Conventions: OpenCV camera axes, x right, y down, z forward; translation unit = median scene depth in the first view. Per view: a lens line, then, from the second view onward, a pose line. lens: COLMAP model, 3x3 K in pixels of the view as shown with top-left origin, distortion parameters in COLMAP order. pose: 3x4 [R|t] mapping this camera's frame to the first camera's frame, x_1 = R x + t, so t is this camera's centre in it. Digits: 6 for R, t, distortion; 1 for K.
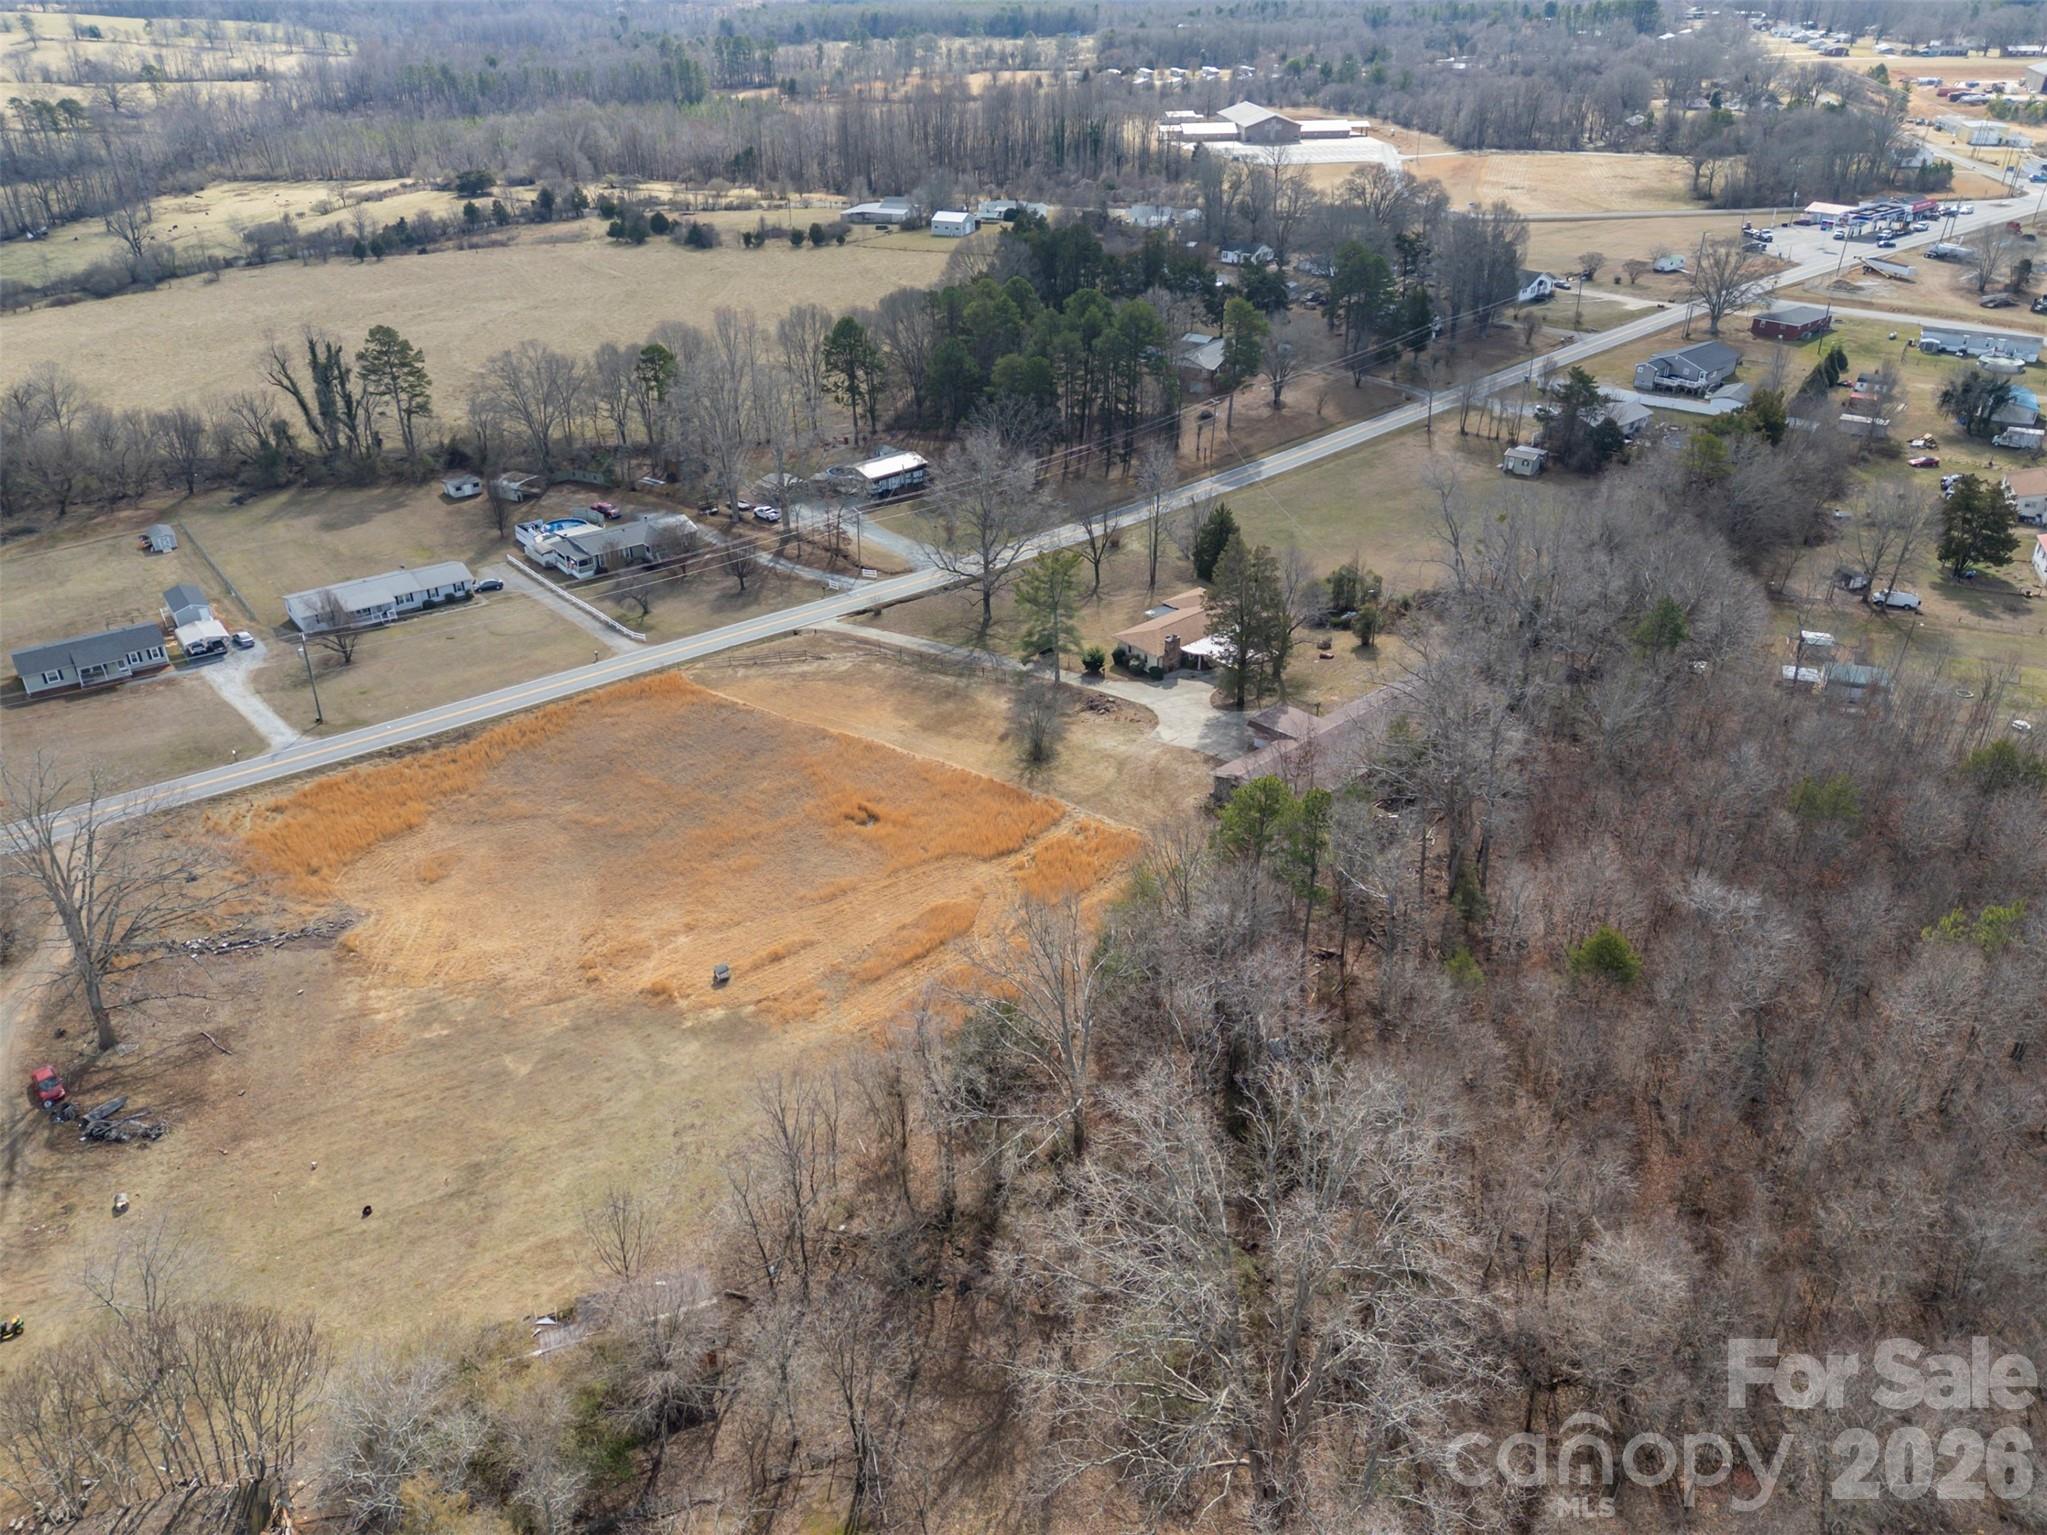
lens RADIAL K [[1468.8, 0, 1035.3], [0, 1468.8, 759.6], [0, 0, 1]] dist [0.070875, -0.052644]
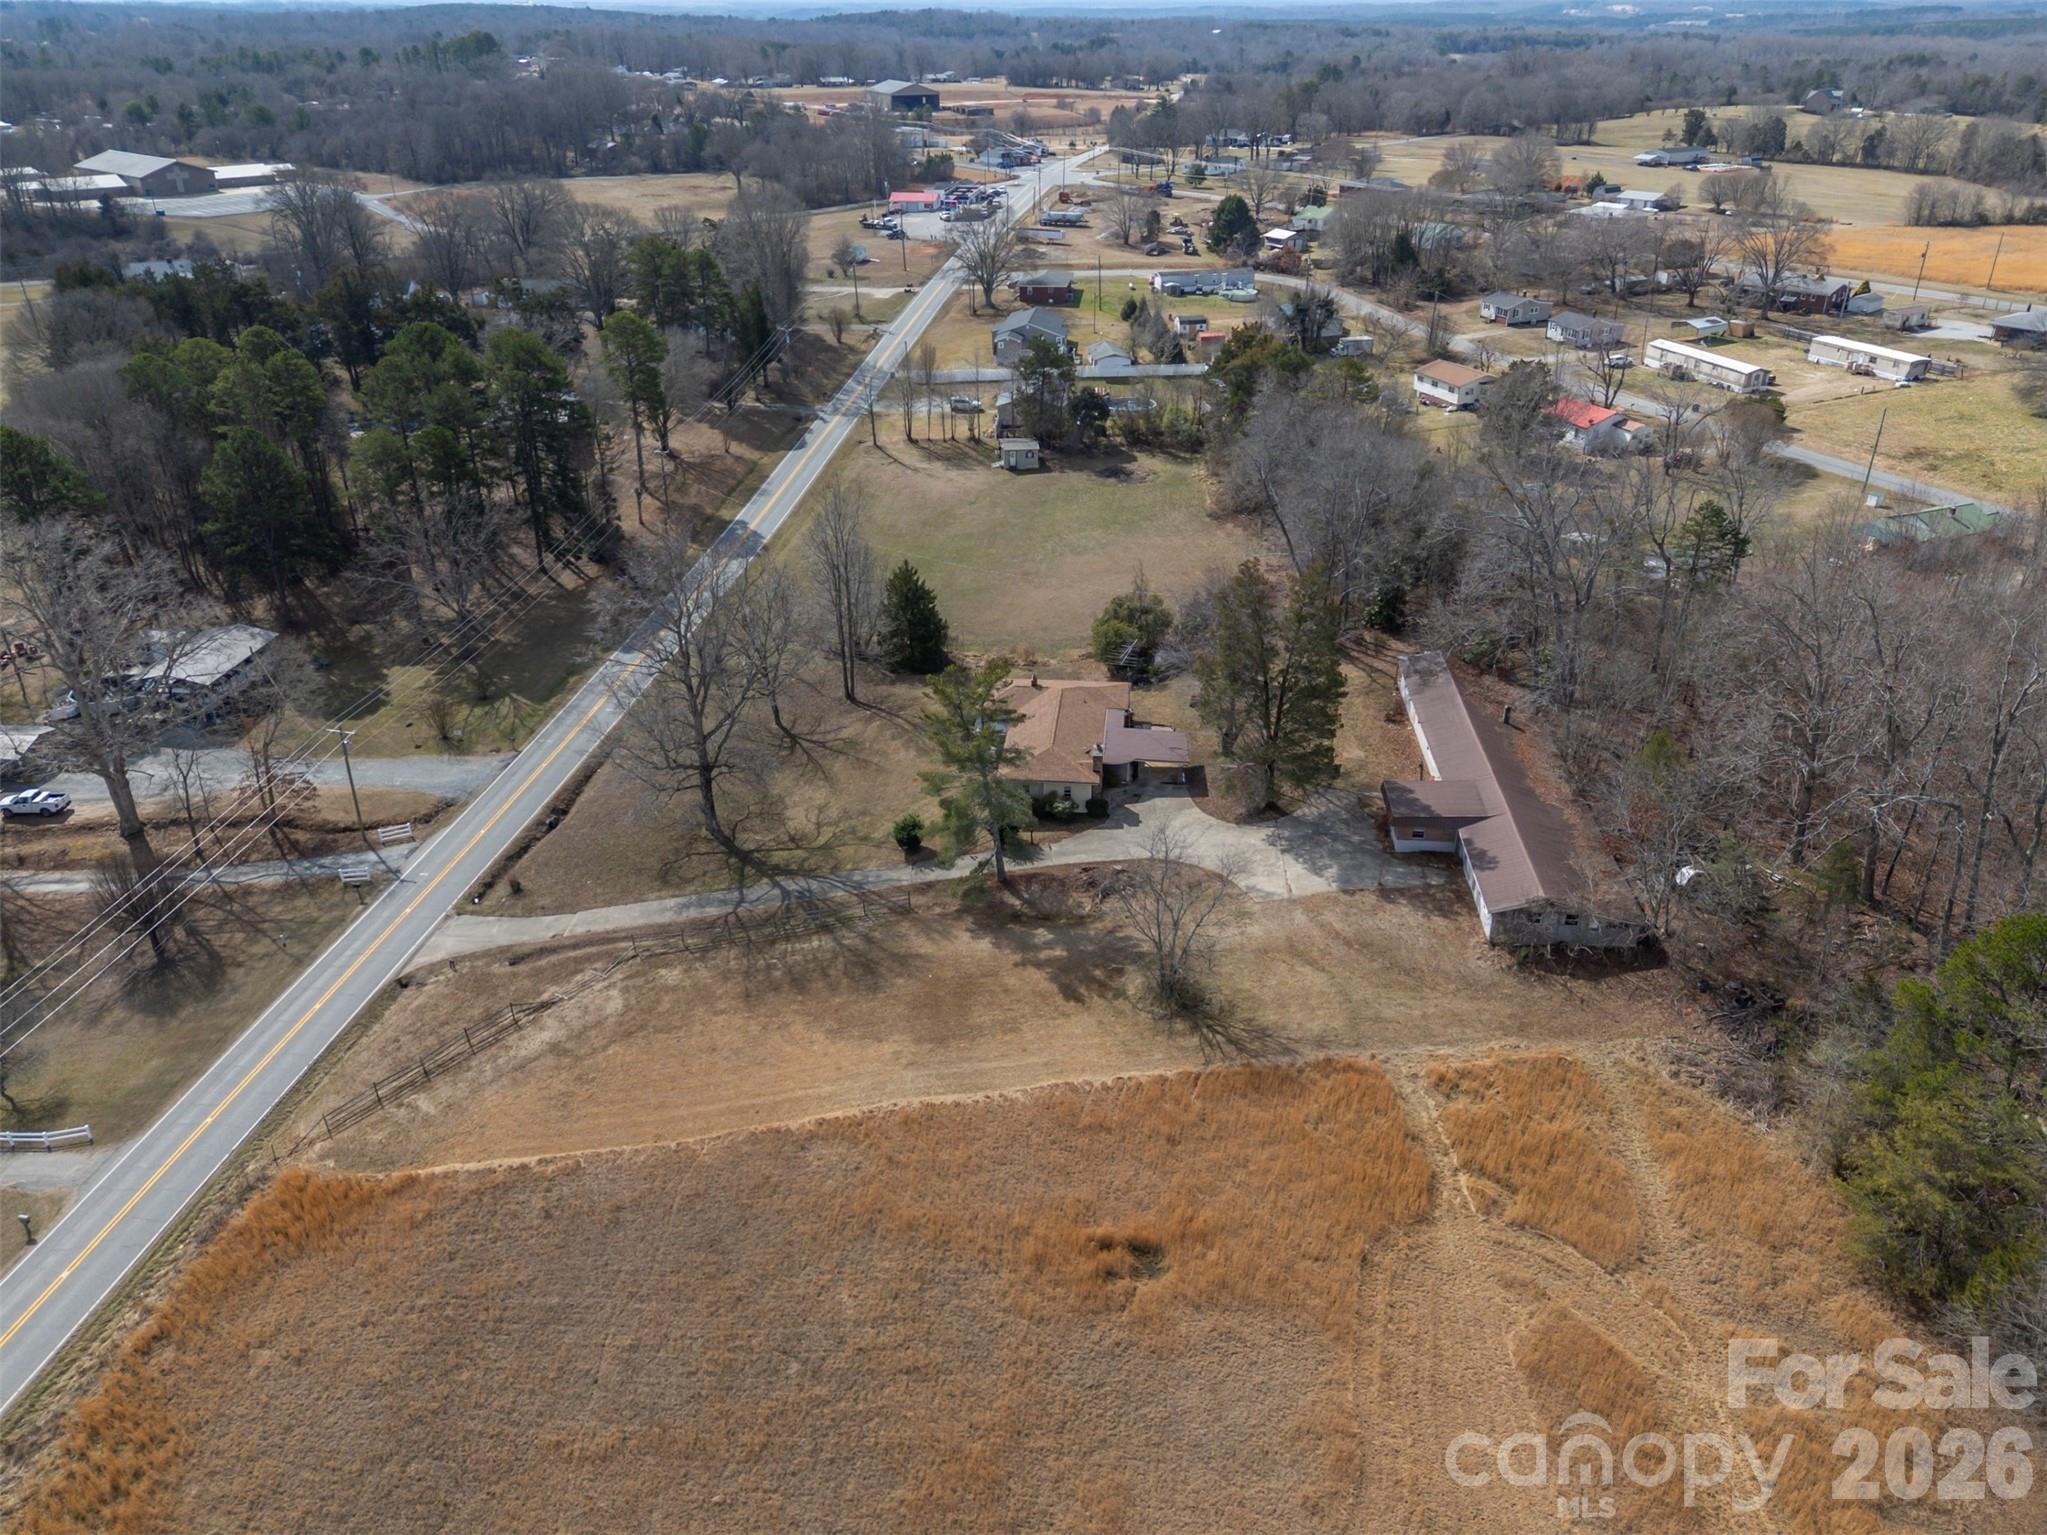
lens RADIAL K [[1468.8, 0, 1018.0], [0, 1468.8, 766.1], [0, 0, 1]] dist [0.070875, -0.052644]
pose [[0.733195, -0.313332, 0.603530, -0.225648], [0.337533, 0.938158, 0.077009, -0.095630], [-0.590336, 0.147249, 0.793613, 0.350771]]
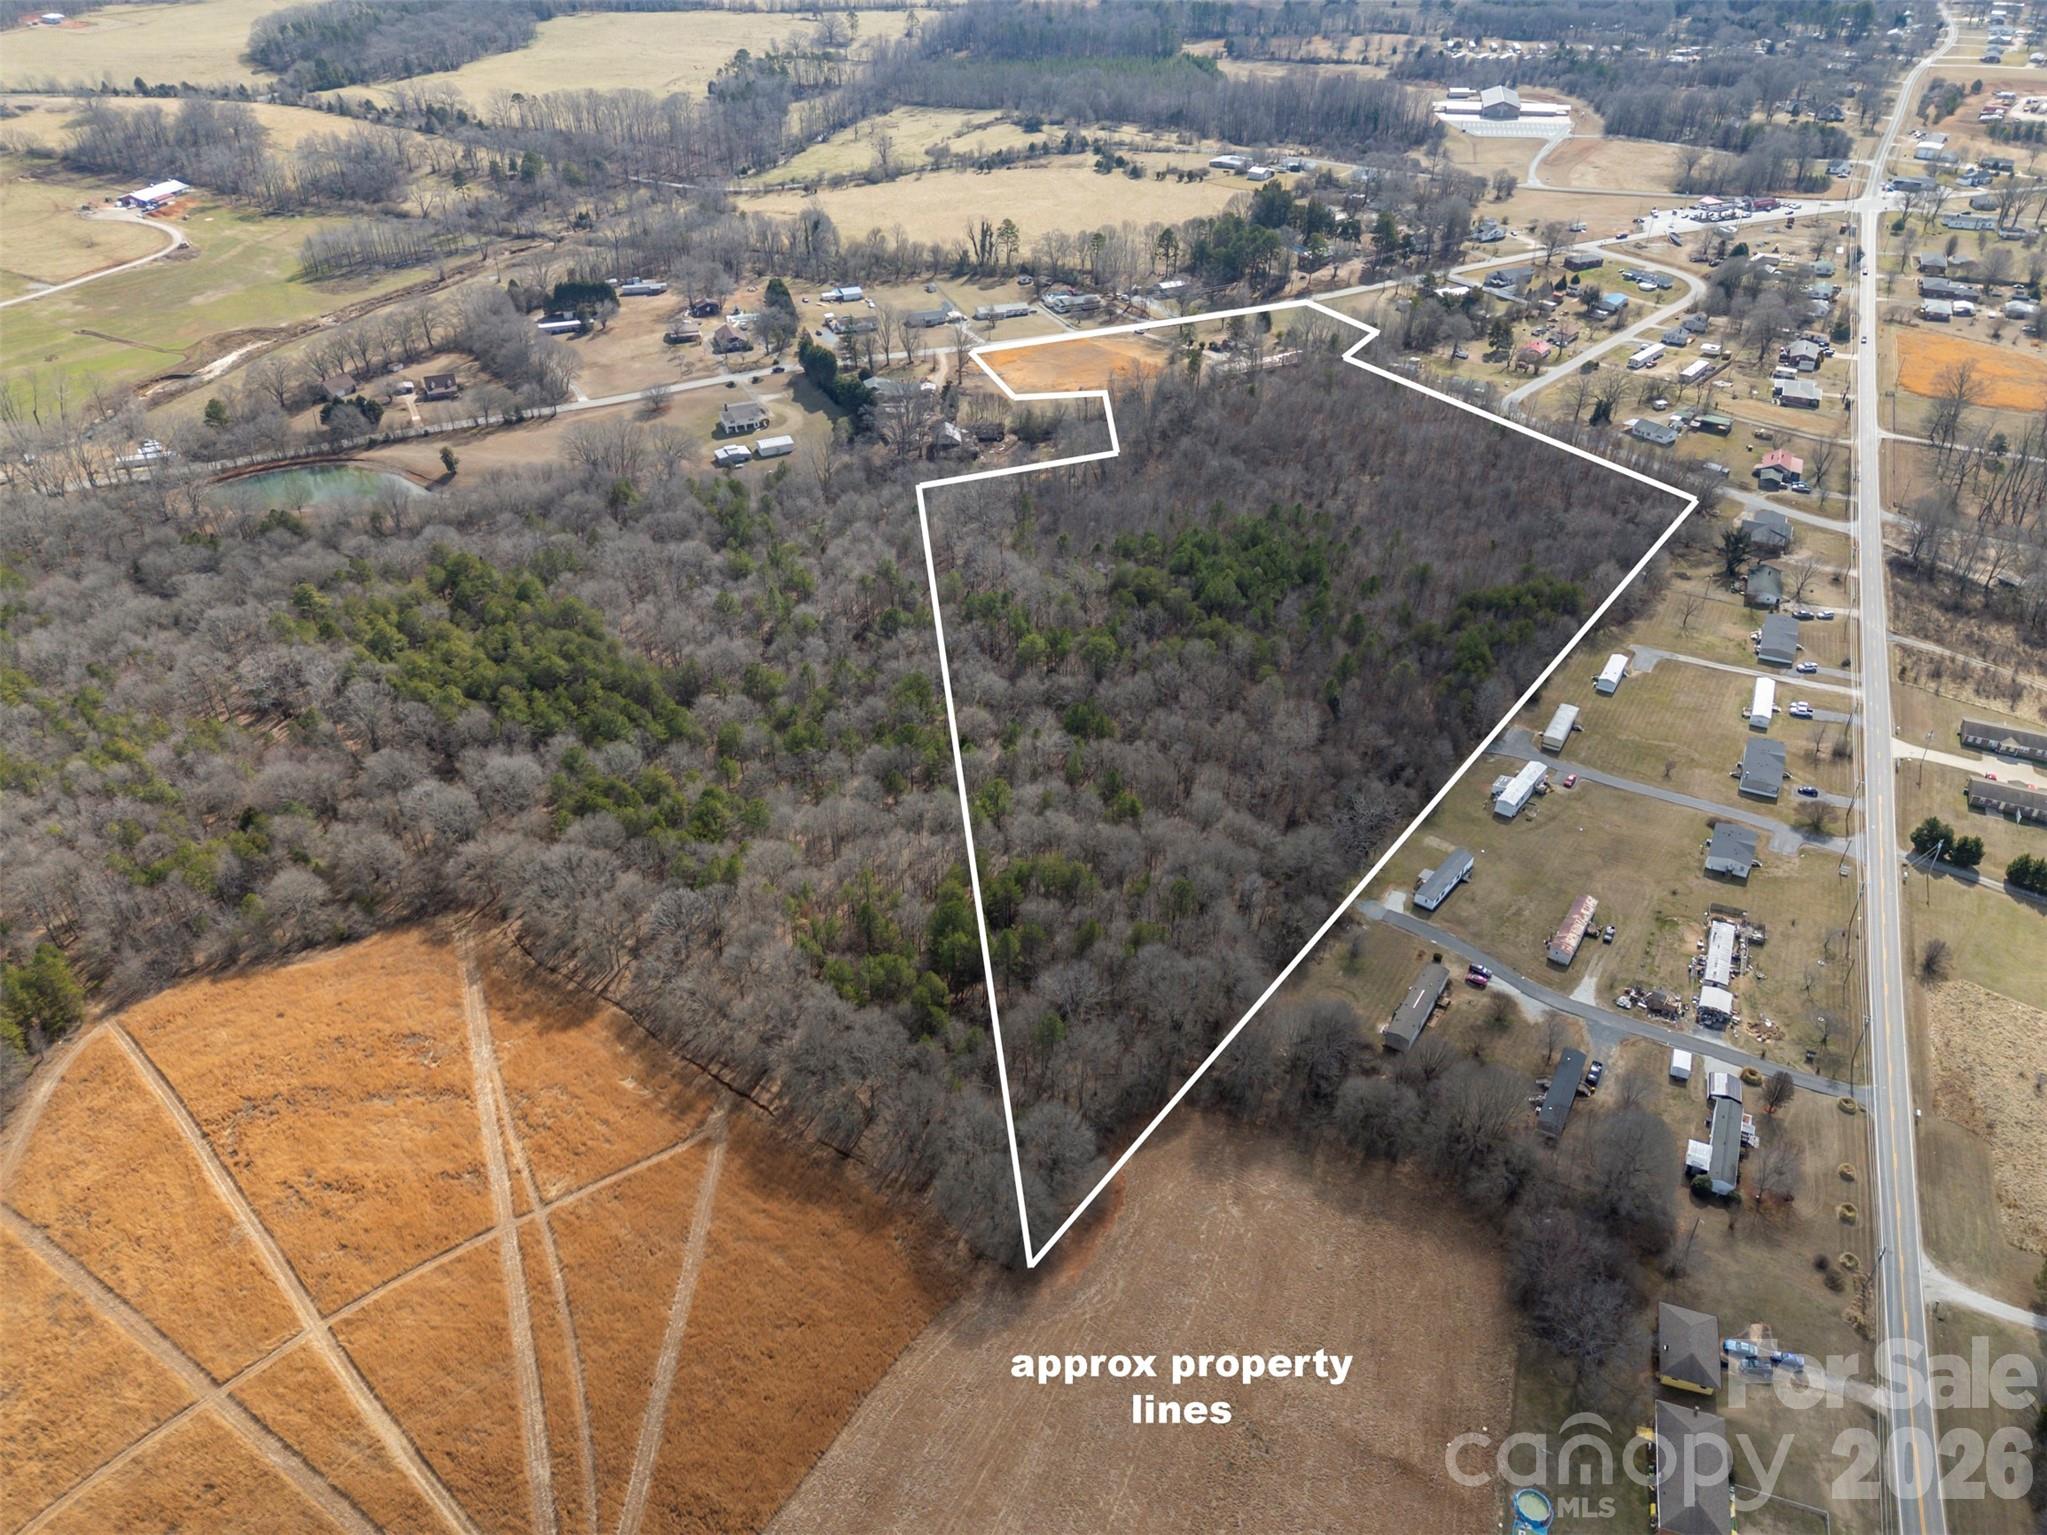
lens RADIAL K [[1468.8, 0, 1025.7], [0, 1468.8, 771.2], [0, 0, 1]] dist [0.070875, -0.052644]
pose [[0.948025, 0.181120, -0.261617, 0.531083], [-0.154393, 0.980755, 0.119510, 0.405322], [0.278228, -0.072907, 0.957744, -1.799947]]
